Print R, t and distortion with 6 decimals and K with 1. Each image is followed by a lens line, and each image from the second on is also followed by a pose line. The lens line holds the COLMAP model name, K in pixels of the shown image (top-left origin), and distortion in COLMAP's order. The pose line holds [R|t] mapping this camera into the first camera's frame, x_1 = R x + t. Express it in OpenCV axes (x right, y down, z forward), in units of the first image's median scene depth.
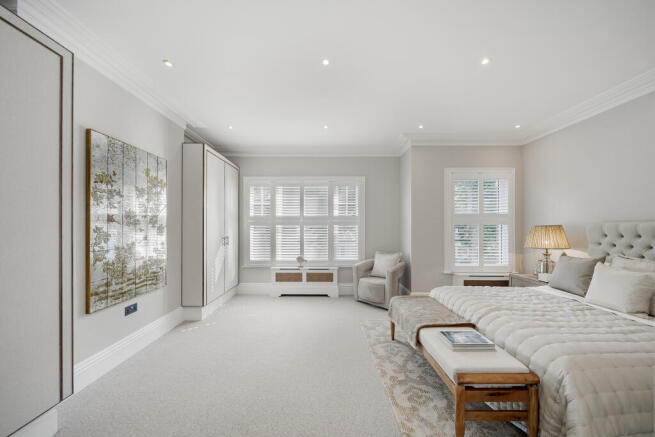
lens RADIAL K [[239.1, 0, 335.3], [0, 239.1, 227.2], [0, 0, 1]] dist [0.002032, -0.000075]
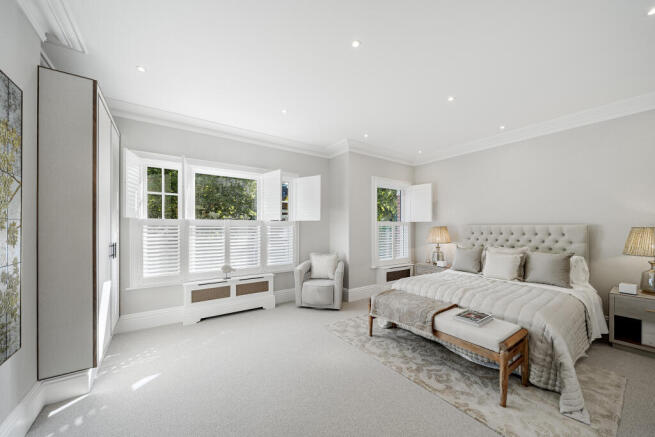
lens RADIAL K [[239.1, 0, 335.3], [0, 239.1, 227.2], [0, 0, 1]] dist [0.002032, -0.000075]
pose [[0.815449, 0.000577, 0.578828, -0.415087], [-0.001472, 0.999998, 0.001077, -0.004708], [-0.578827, -0.001731, 0.815449, 0.202996]]
